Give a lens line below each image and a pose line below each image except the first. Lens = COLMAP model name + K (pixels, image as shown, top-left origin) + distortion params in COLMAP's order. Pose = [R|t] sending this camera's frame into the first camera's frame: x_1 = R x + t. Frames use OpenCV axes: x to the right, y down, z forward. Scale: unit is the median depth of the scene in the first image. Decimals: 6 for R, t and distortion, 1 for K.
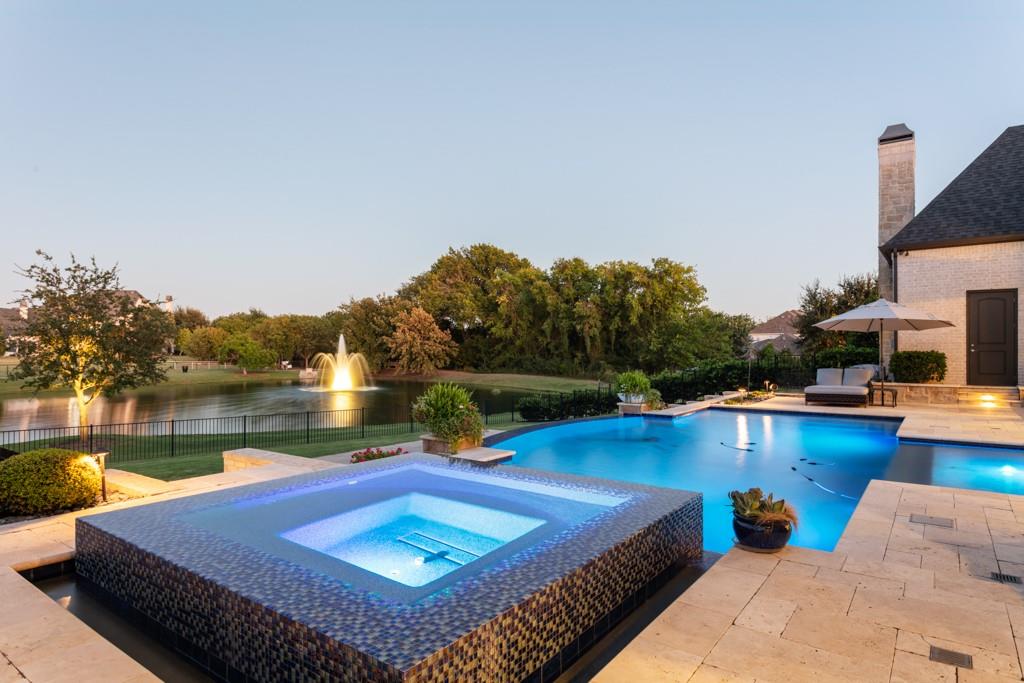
lens RADIAL K [[588.5, 0, 512.0], [0, 588.5, 341.5], [0, 0, 1]] dist [0.003666, 0.001020]
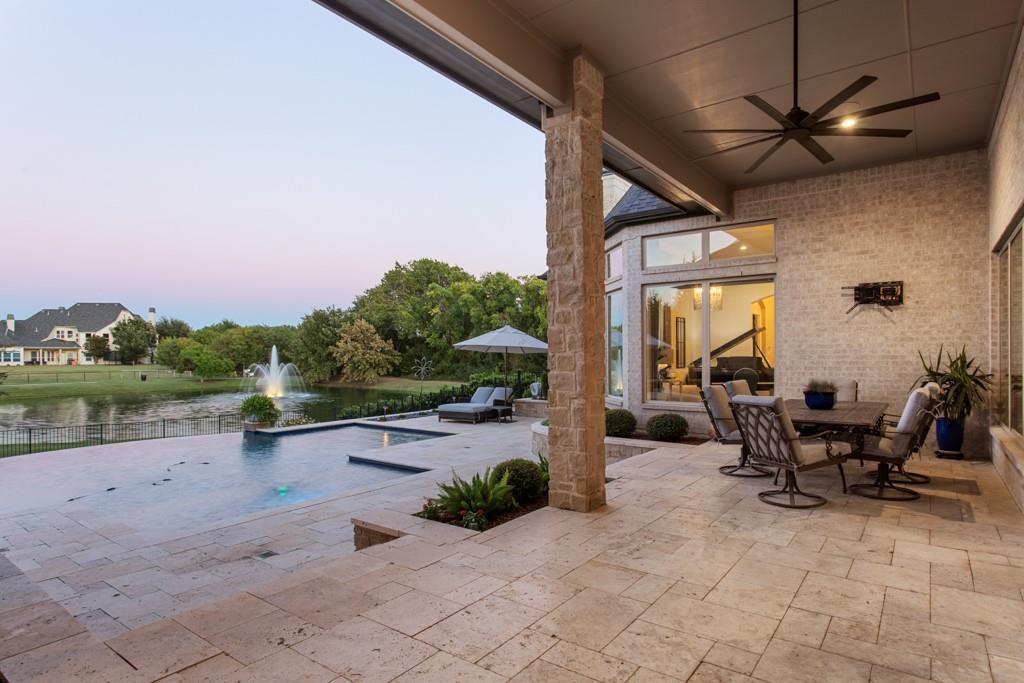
lens RADIAL K [[558.8, 0, 512.6], [0, 558.8, 362.8], [0, 0, 1]] dist [0.004134, 0.000921]
pose [[0.999961, -0.004688, -0.007505, 0.121517], [0.004903, 0.999571, 0.028877, -0.006302], [0.007366, -0.028913, 0.999555, -0.013875]]
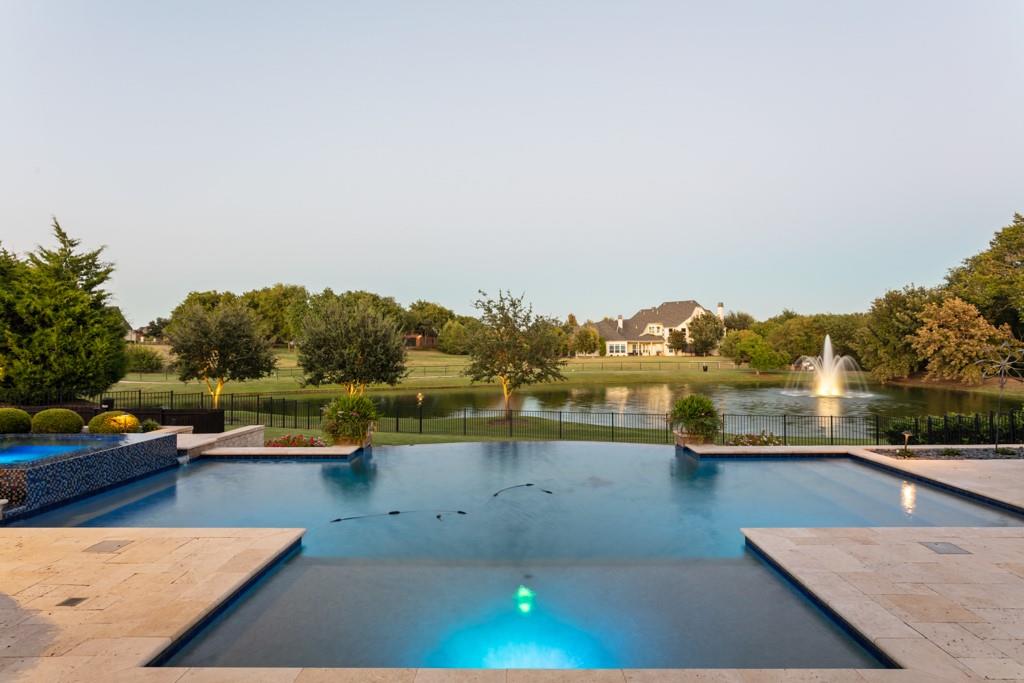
lens RADIAL K [[574.2, 0, 512.0], [0, 574.2, 341.5], [0, 0, 1]] dist [-0.005437, 0.002226]
pose [[0.582761, -0.015360, -0.812498, 0.120431], [0.016487, 0.999839, -0.007076, -0.003068], [0.812476, -0.009273, 0.582921, 0.057271]]
